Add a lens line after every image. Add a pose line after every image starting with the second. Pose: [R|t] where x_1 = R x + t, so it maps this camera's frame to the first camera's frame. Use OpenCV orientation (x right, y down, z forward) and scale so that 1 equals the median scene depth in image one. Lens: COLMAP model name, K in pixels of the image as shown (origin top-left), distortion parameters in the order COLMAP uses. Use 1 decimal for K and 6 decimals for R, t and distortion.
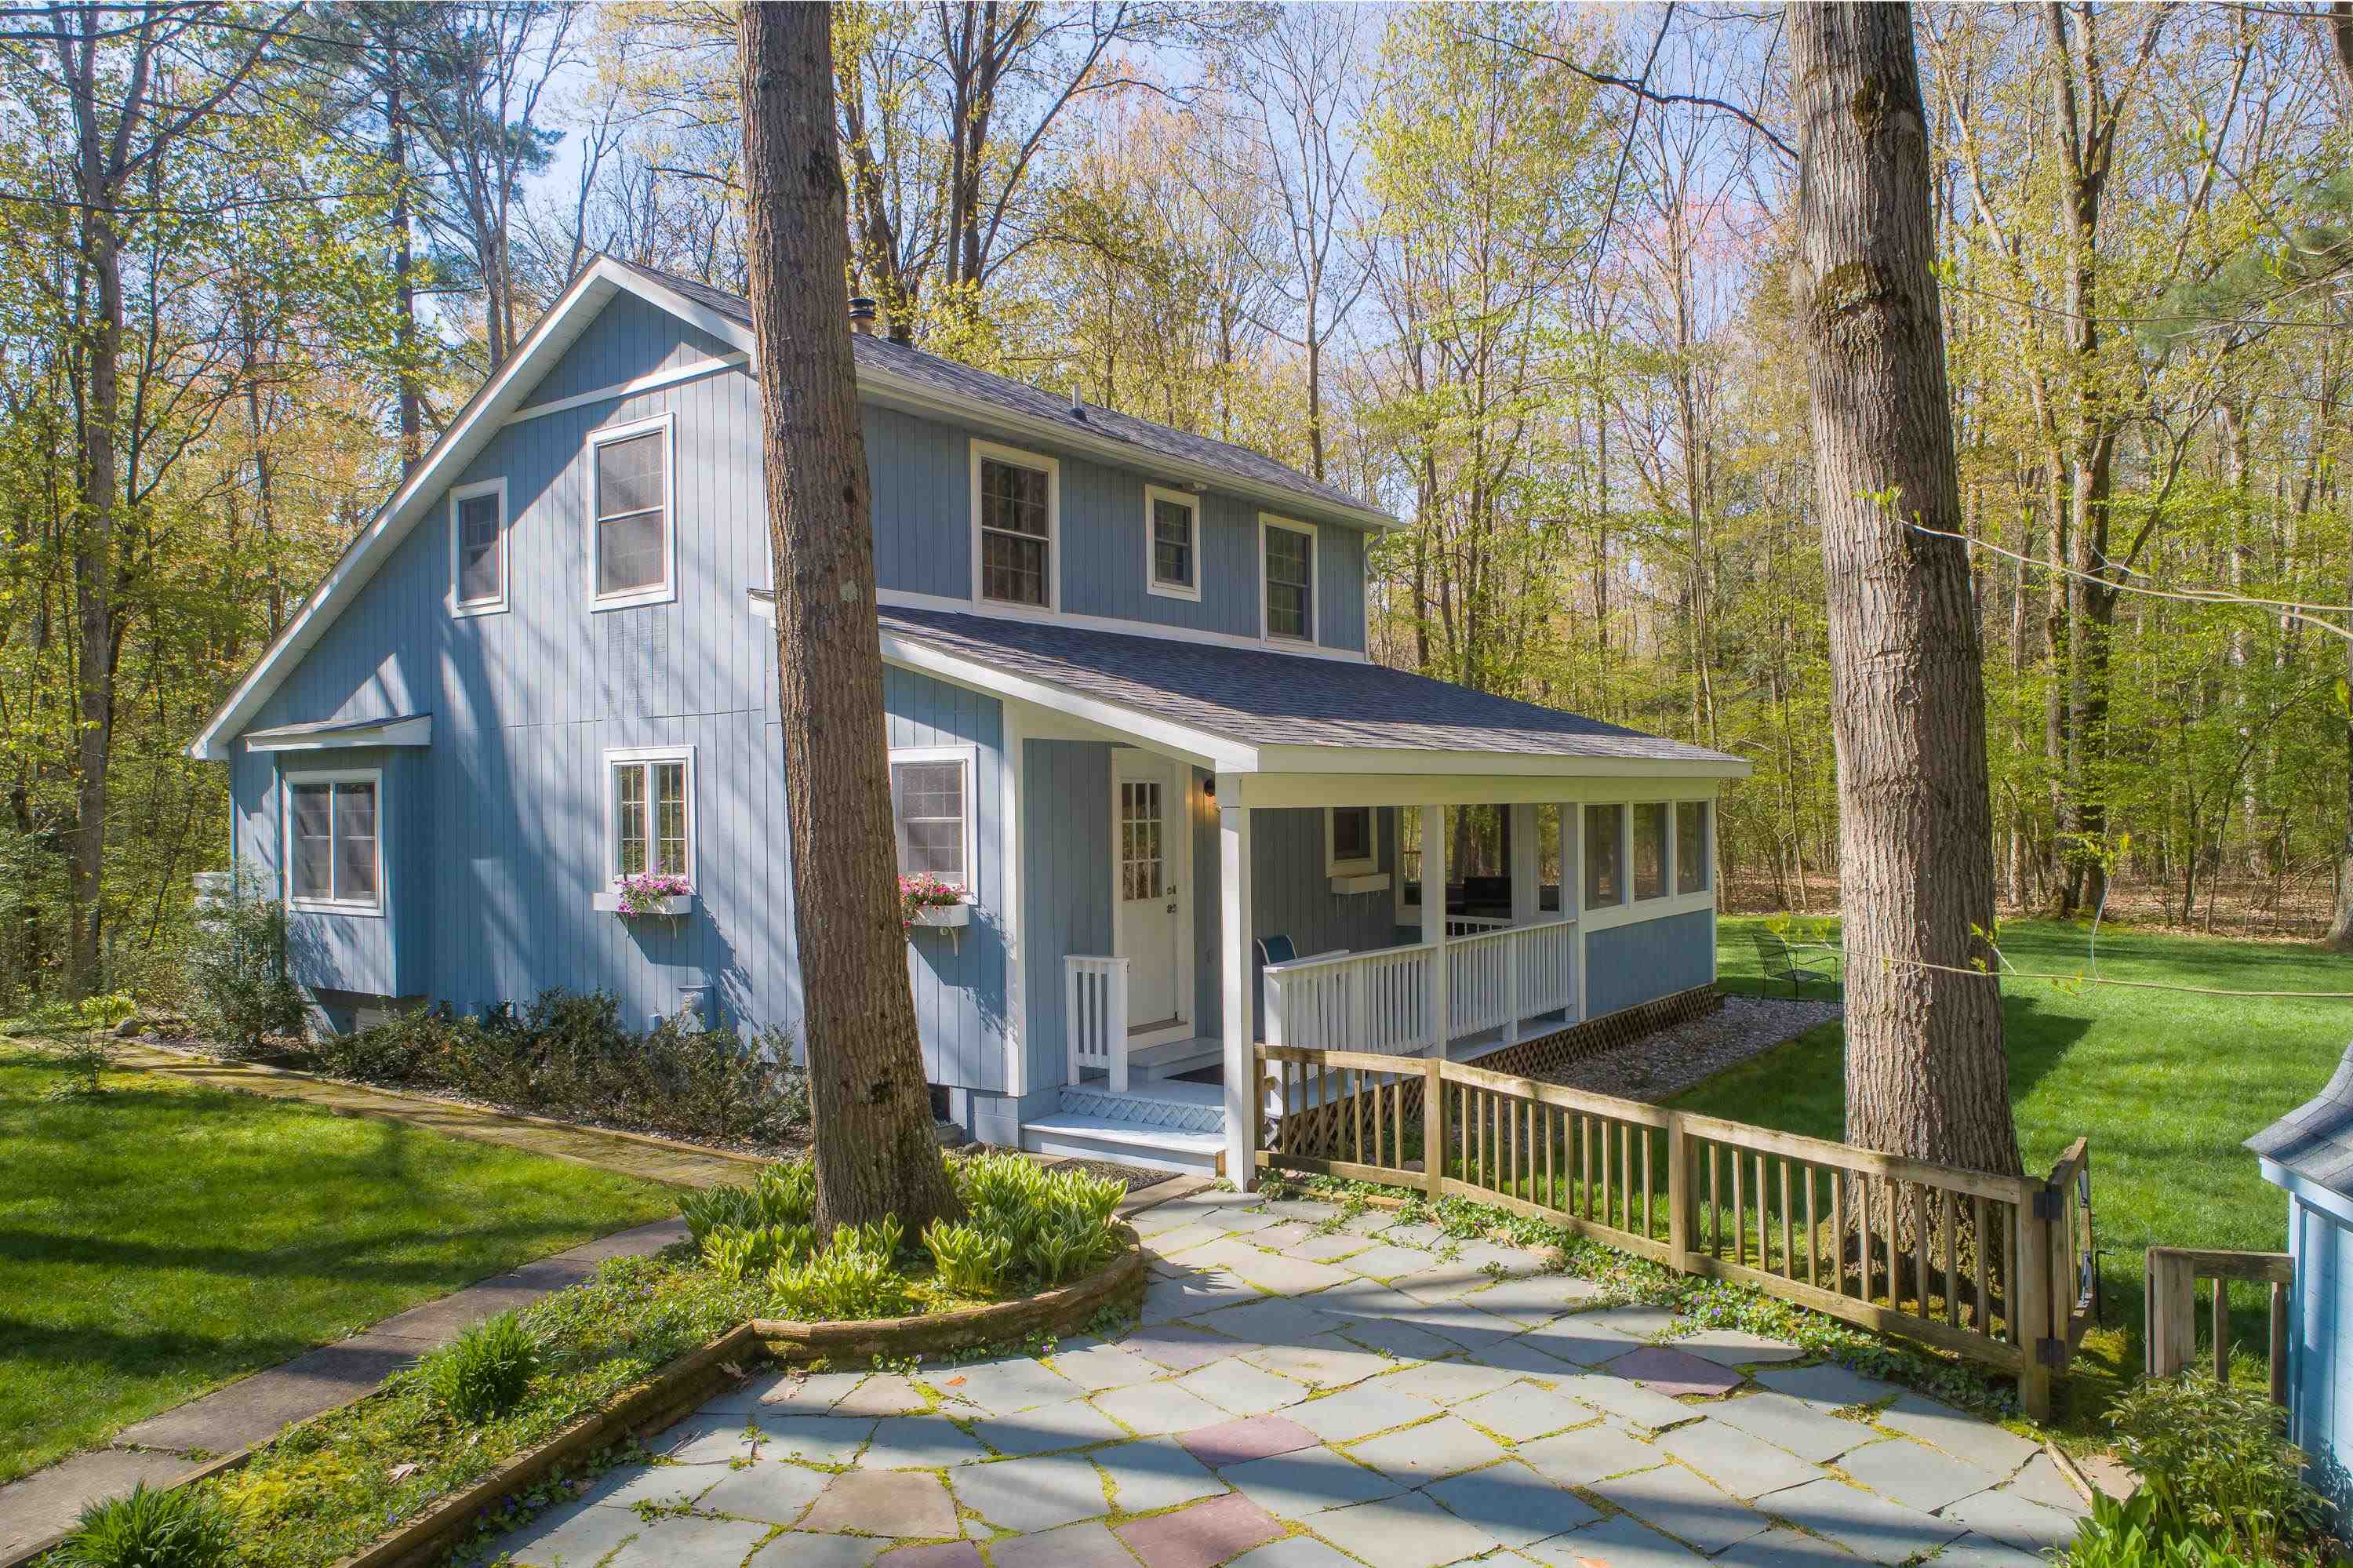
lens RADIAL K [[1575.6, 0, 1230.6], [0, 1575.6, 816.0], [0, 0, 1]] dist [-0.016825, 0.009737]
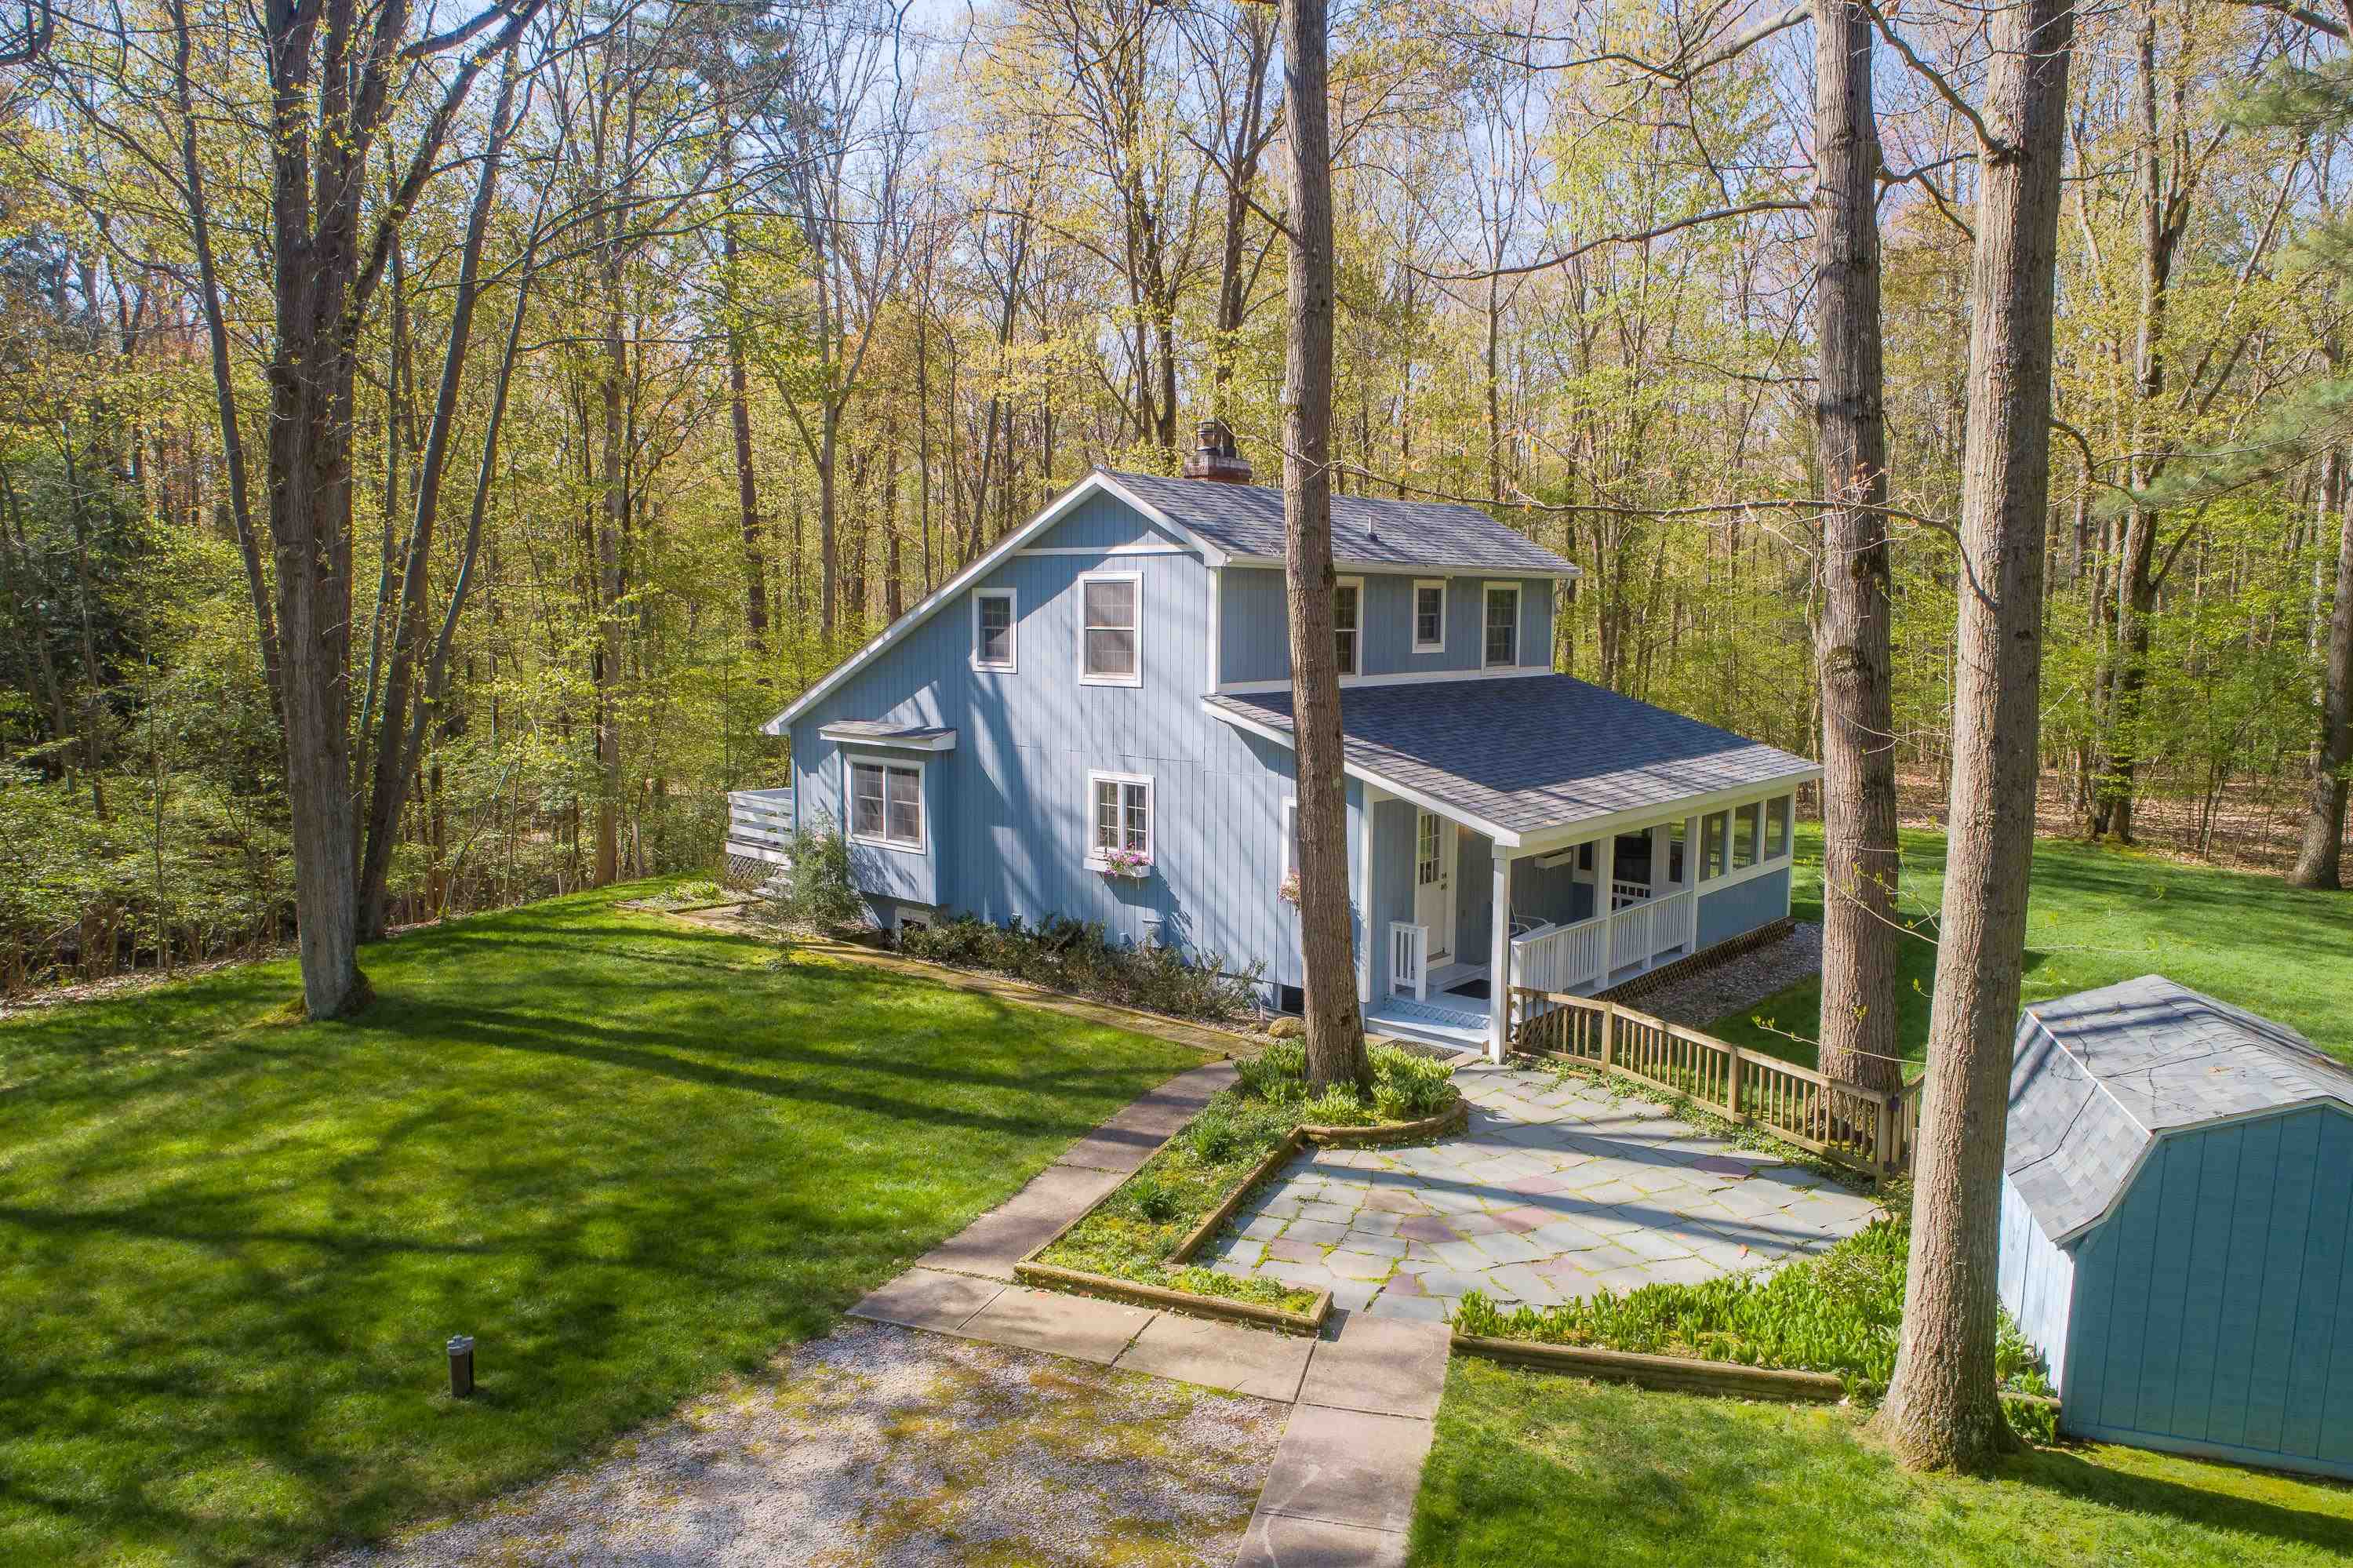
lens RADIAL K [[1575.6, 0, 1192.4], [0, 1575.6, 790.3], [0, 0, 1]] dist [-0.016825, 0.009737]
pose [[0.994944, 0.028418, -0.096330, -0.156357], [-0.017395, 0.993398, 0.113396, -0.245433], [0.098917, -0.111147, 0.988869, -0.715885]]
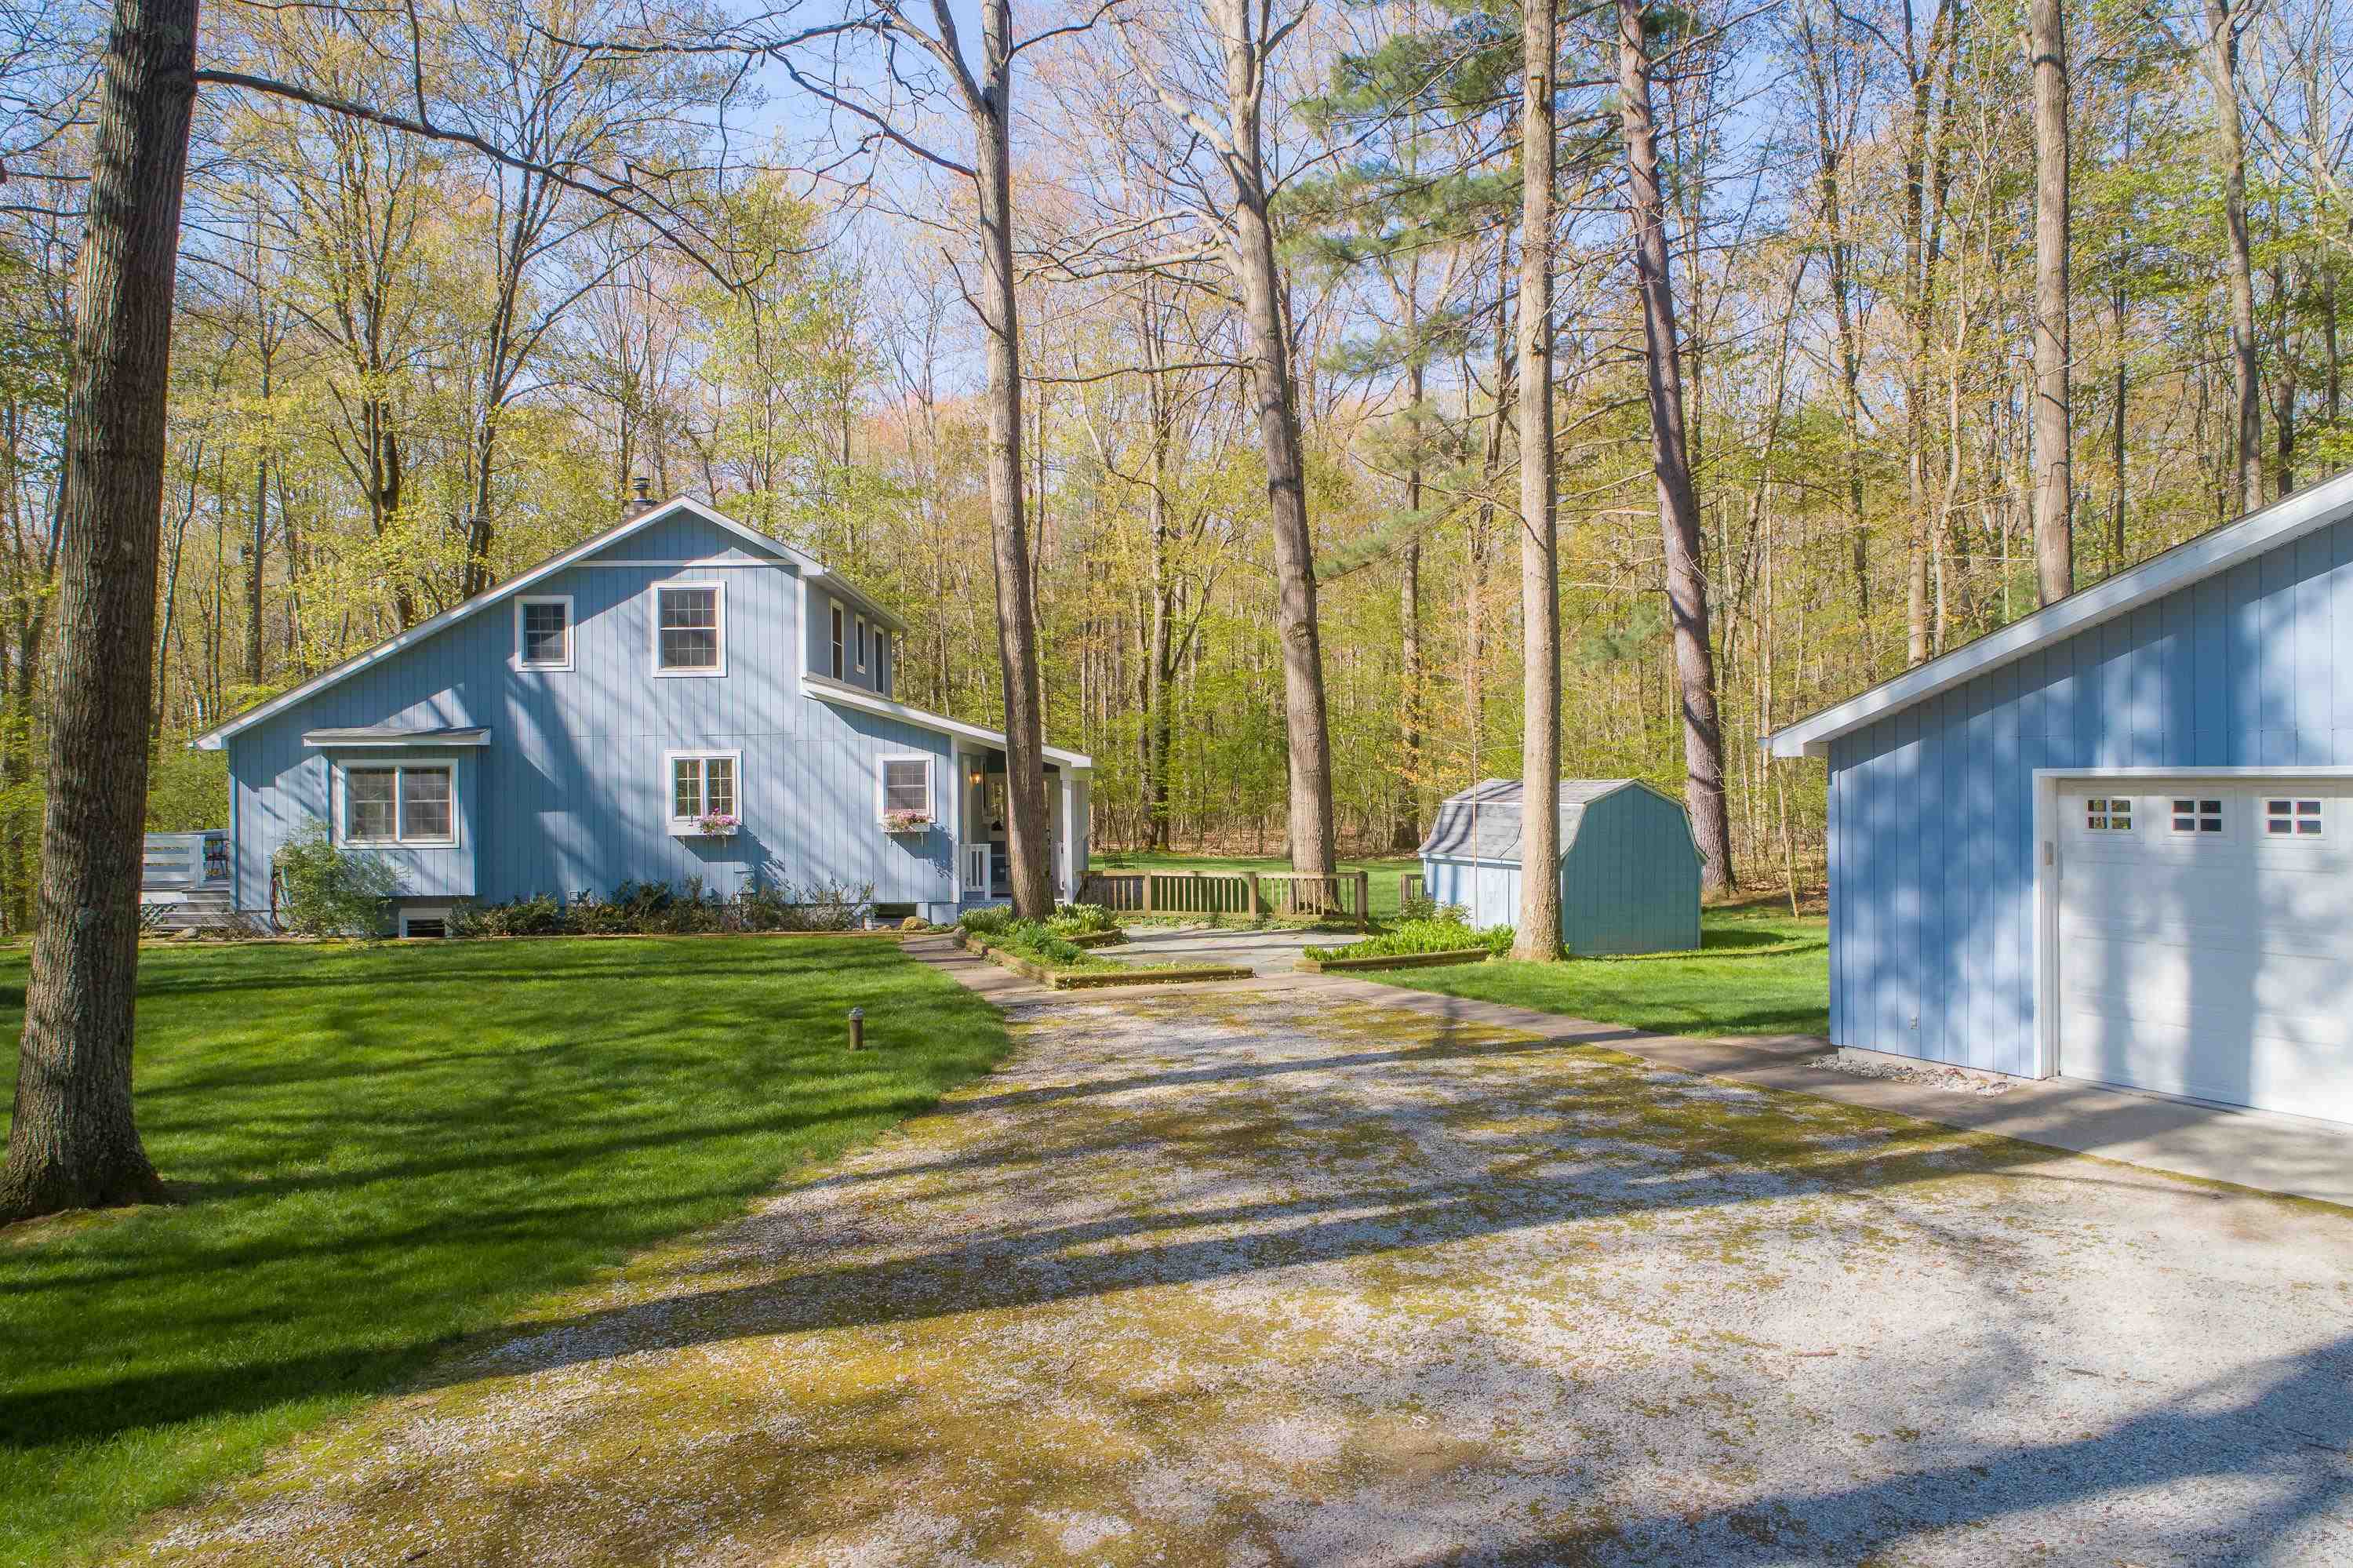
lens RADIAL K [[1575.6, 0, 1166.4], [0, 1575.6, 793.1], [0, 0, 1]] dist [-0.016825, 0.009737]
pose [[0.798128, -0.001740, 0.602485, -1.238489], [0.007066, 0.999954, -0.006472, 0.028639], [-0.602446, 0.009422, 0.798104, -1.019574]]
